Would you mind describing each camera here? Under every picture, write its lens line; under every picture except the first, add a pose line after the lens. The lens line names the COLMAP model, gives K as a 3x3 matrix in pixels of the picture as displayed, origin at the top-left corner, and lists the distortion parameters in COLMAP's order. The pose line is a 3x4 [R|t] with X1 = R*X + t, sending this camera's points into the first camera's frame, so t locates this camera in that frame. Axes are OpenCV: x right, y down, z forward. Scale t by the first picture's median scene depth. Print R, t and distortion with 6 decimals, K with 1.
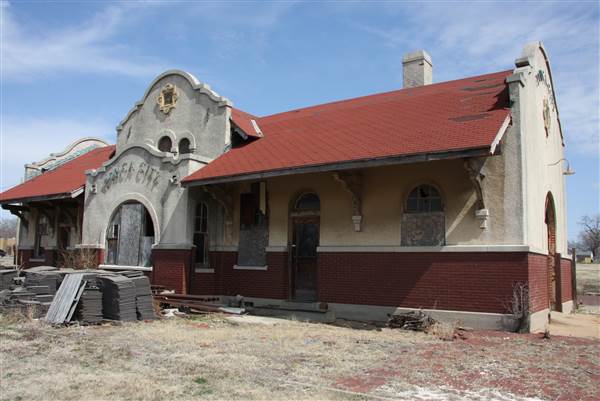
lens RADIAL K [[522.0, 0, 295.1], [0, 522.0, 202.3], [0, 0, 1]] dist [-0.156359, 0.204814]
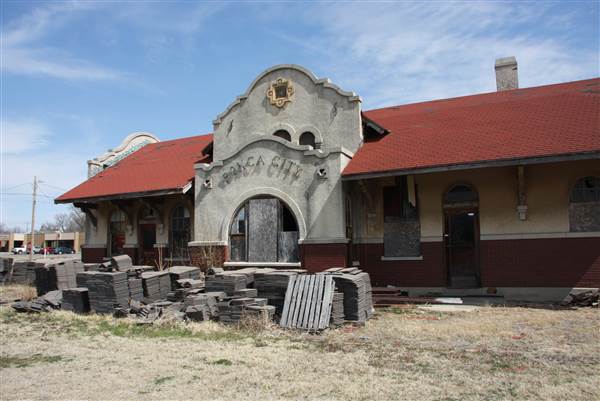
lens RADIAL K [[467.1, 0, 296.6], [0, 467.1, 207.3], [0, 0, 1]] dist [-0.178747, 0.139768]
pose [[0.987001, -0.019788, 0.159493, -0.418151], [0.015888, 0.999544, 0.025692, -0.002180], [-0.159929, -0.022824, 0.986865, 0.125826]]
